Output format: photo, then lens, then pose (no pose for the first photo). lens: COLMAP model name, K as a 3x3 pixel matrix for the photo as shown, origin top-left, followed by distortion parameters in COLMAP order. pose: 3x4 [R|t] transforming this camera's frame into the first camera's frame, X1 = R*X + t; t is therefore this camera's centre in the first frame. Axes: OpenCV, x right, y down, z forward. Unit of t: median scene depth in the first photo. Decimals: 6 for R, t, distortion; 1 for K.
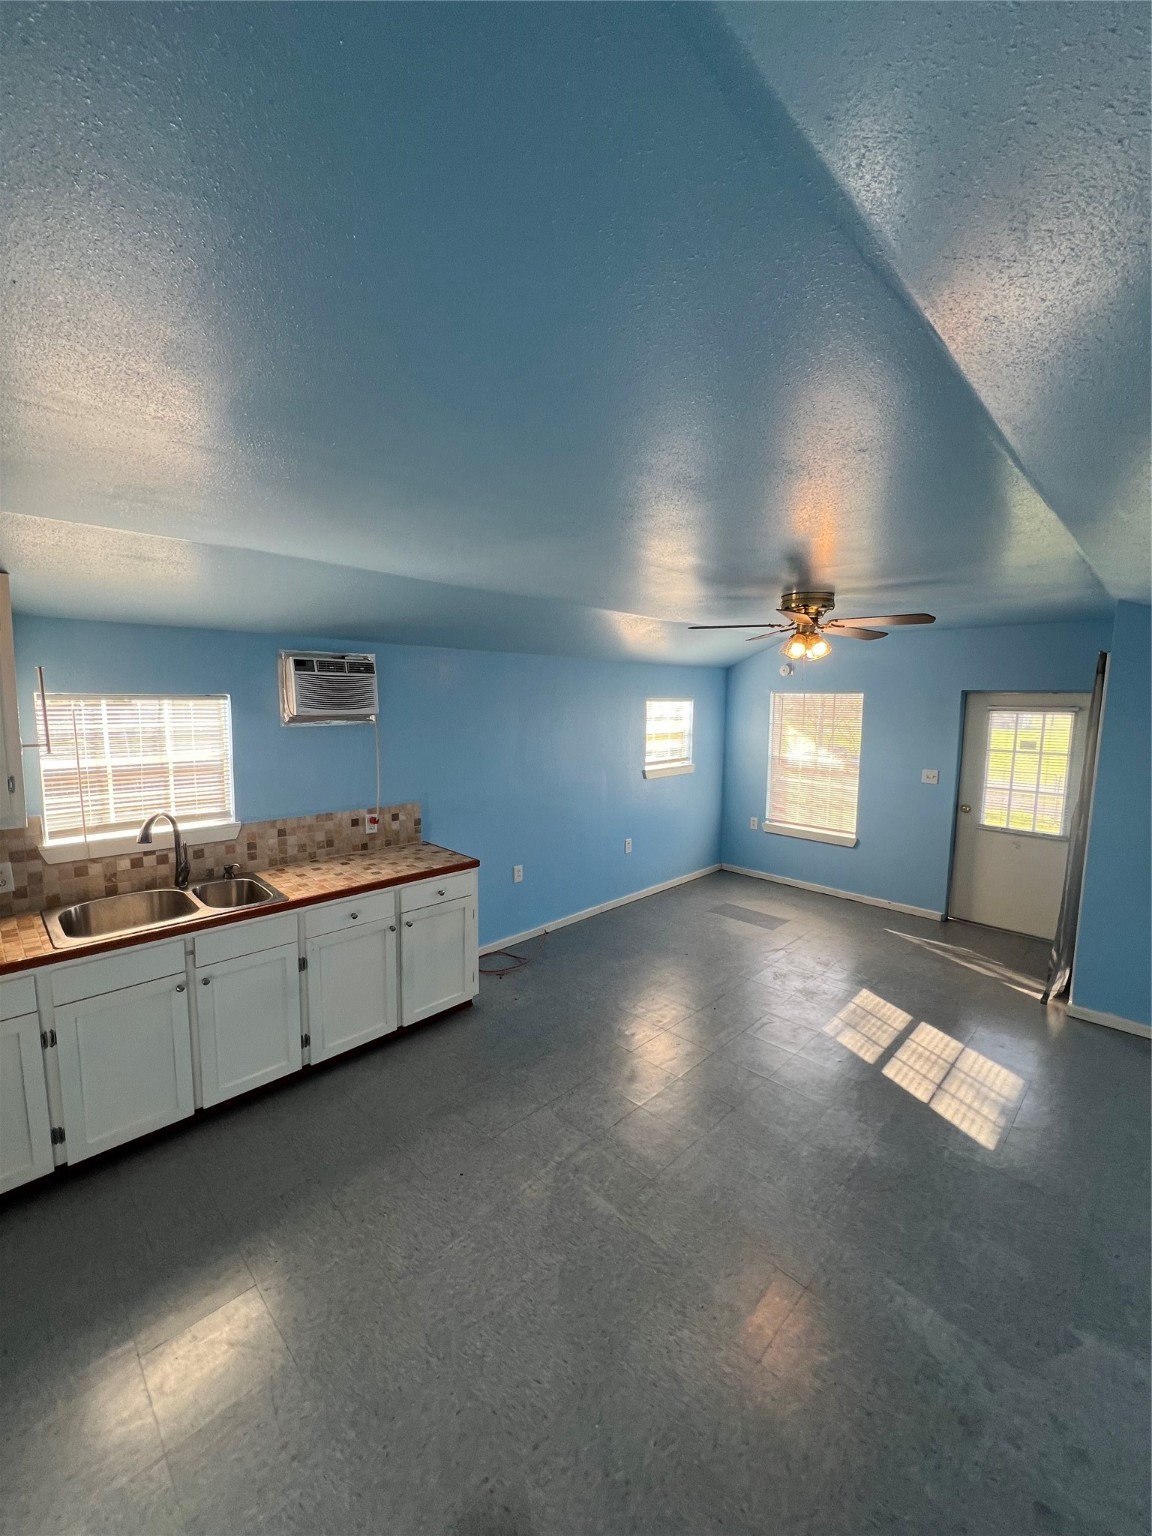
lens RADIAL K [[608.8, 0, 576.0], [0, 608.8, 768.0], [0, 0, 1]] dist [0.000090, -0.000441]
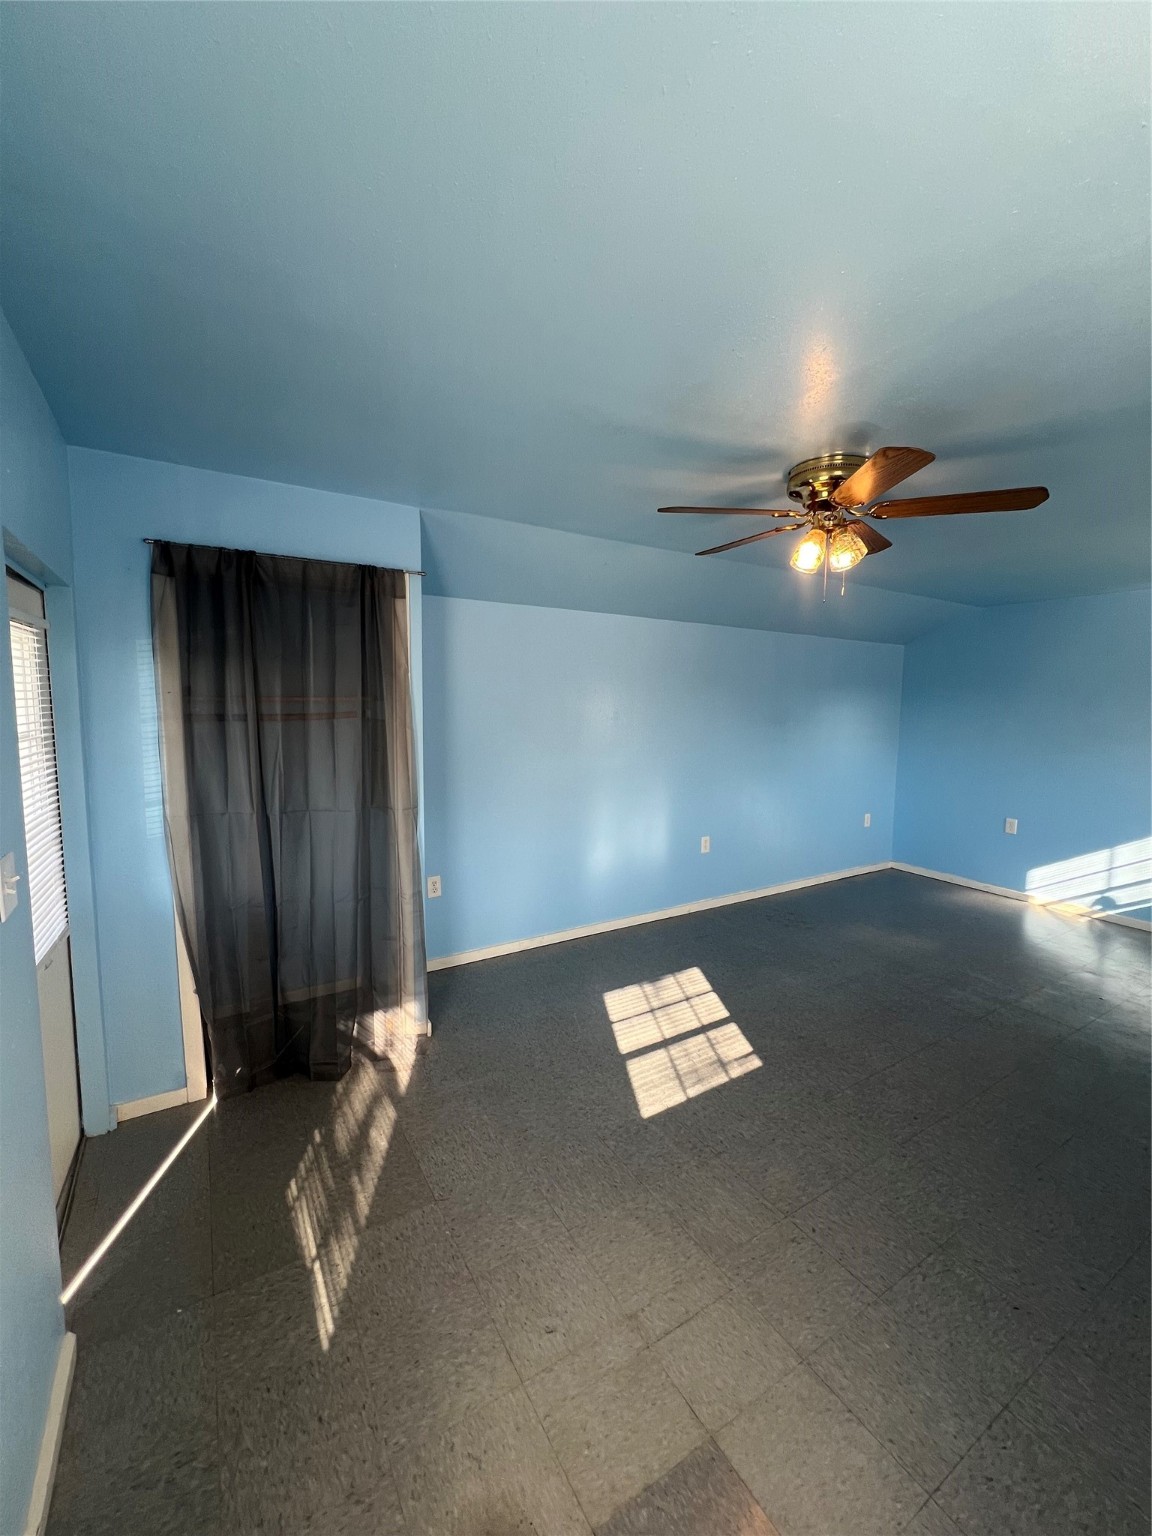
lens RADIAL K [[612.4, 0, 583.2], [0, 612.4, 761.6], [0, 0, 1]] dist [-0.000197, 0.000135]
pose [[-0.974601, -0.038558, 0.220604, 0.534609], [0.008189, 0.978272, 0.207164, -0.129231], [-0.223798, 0.203709, -0.953109, 1.954716]]
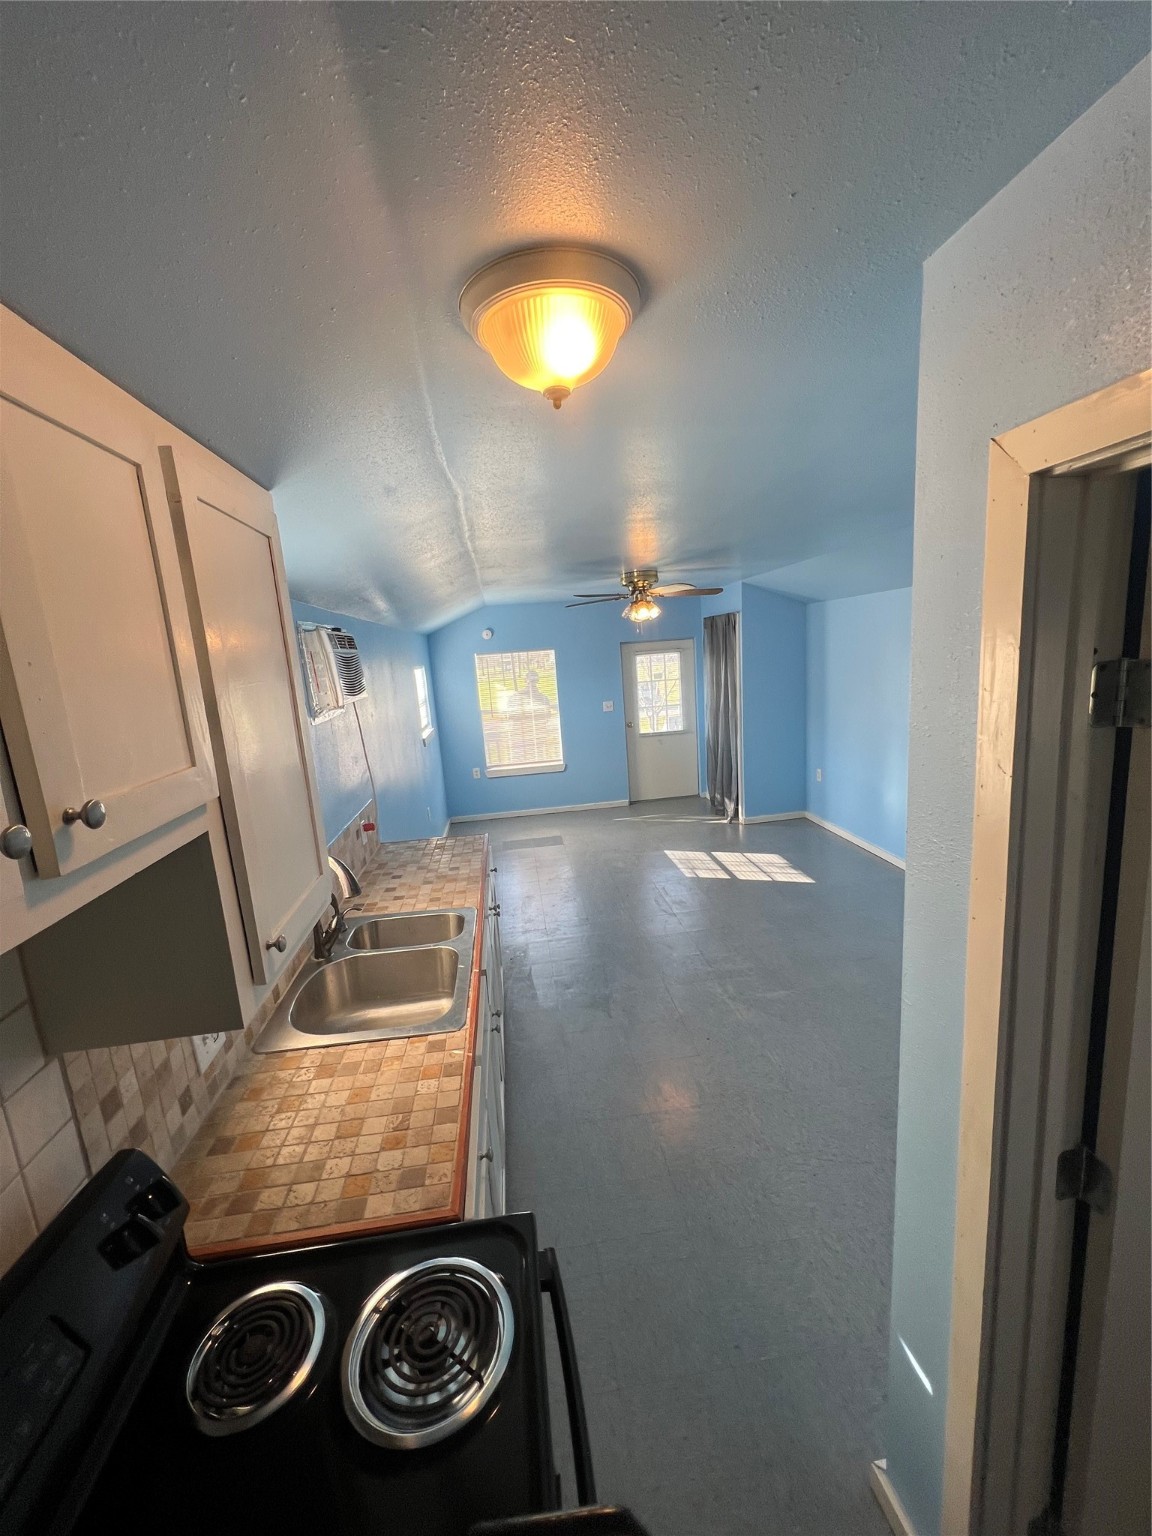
lens RADIAL K [[612.4, 0, 583.2], [0, 612.4, 761.6], [0, 0, 1]] dist [-0.000197, 0.000135]
pose [[0.607388, -0.194953, 0.770113, -0.929080], [0.166962, 0.979095, 0.116174, -0.057755], [-0.776662, 0.058017, 0.627240, 0.295848]]
